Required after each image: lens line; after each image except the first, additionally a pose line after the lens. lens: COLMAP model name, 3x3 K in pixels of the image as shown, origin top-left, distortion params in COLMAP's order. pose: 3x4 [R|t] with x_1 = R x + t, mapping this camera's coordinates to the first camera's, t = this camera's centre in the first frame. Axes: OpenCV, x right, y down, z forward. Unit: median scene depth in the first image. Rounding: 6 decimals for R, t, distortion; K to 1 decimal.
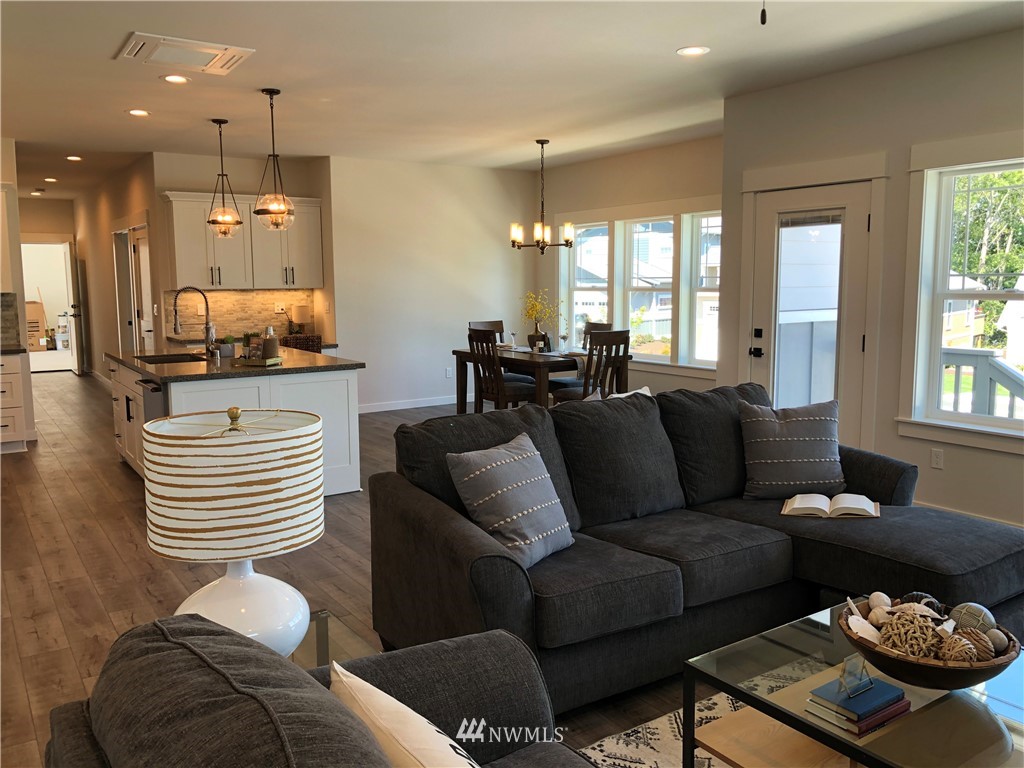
lens RADIAL K [[817.5, 0, 514.0], [0, 817.5, 381.0], [0, 0, 1]] dist [-0.002163, -0.022842]
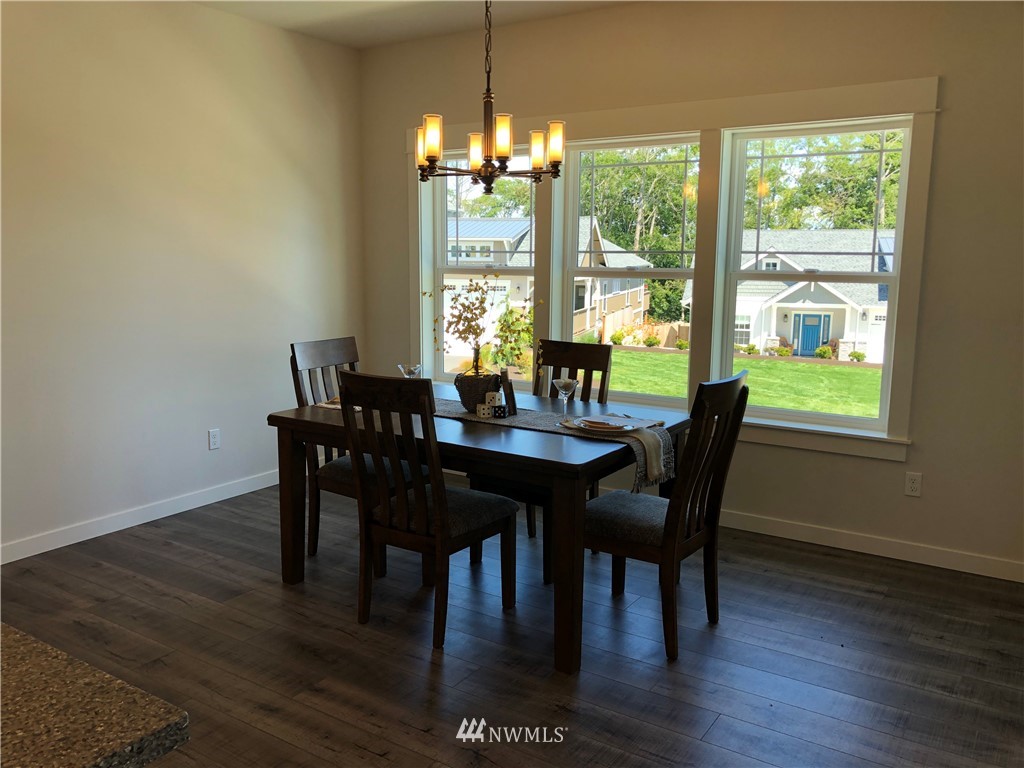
lens RADIAL K [[817.5, 0, 507.4], [0, 817.5, 390.7], [0, 0, 1]] dist [-0.002163, -0.022842]
pose [[0.909441, -0.057518, 0.411836, -0.117838], [0.040403, 0.997924, 0.050151, -0.057763], [-0.413866, -0.028970, 0.909877, 0.481508]]
